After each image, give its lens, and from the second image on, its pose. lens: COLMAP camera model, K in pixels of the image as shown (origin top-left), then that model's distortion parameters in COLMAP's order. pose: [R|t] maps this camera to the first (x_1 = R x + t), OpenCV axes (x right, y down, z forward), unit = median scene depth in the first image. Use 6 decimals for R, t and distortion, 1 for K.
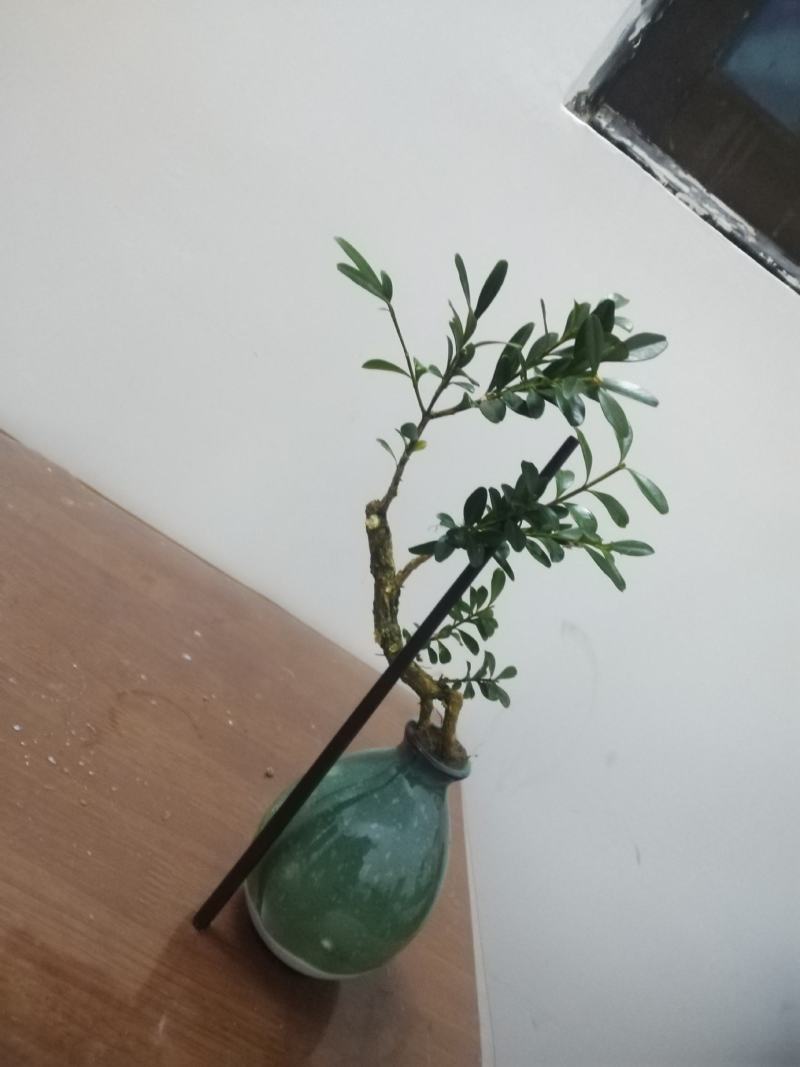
lens RADIAL K [[772.2, 0, 395.0], [0, 772.2, 527.9], [0, 0, 1]] dist [0.083013, -0.122143]
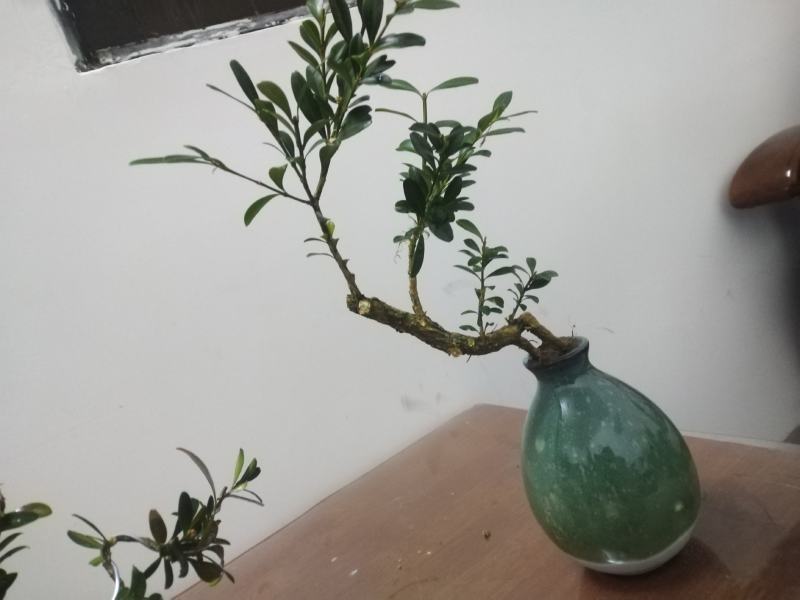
lens RADIAL K [[578.9, 0, 380.4], [0, 578.9, 327.1], [0, 0, 1]] dist [0.083013, -0.122143]
pose [[0.427377, -0.858819, 0.282452, -0.273910], [0.880849, 0.465914, 0.083839, -0.043263], [-0.203601, 0.212966, 0.955611, 0.202352]]
